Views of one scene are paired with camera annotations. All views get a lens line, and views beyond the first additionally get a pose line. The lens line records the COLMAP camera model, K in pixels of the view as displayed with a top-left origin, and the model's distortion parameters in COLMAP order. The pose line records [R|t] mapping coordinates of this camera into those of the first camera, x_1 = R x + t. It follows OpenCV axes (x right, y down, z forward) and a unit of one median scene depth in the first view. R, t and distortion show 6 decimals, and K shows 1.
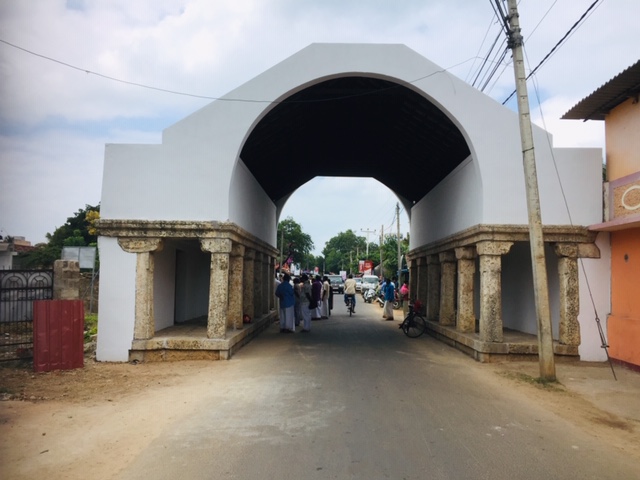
lens RADIAL K [[552.8, 0, 320.6], [0, 552.8, 240.7], [0, 0, 1]] dist [0.067815, -0.085148]
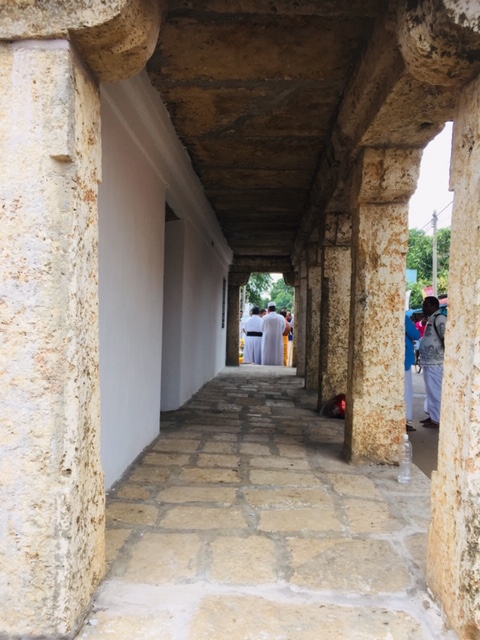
lens RADIAL K [[552.8, 0, 239.3], [0, 552.8, 320.1], [0, 0, 1]] dist [0.067815, -0.085148]
pose [[0.999239, 0.010051, -0.037679, -0.258166], [-0.007897, 0.998350, 0.056882, 0.084642], [0.038189, -0.056542, 0.997670, 0.852281]]
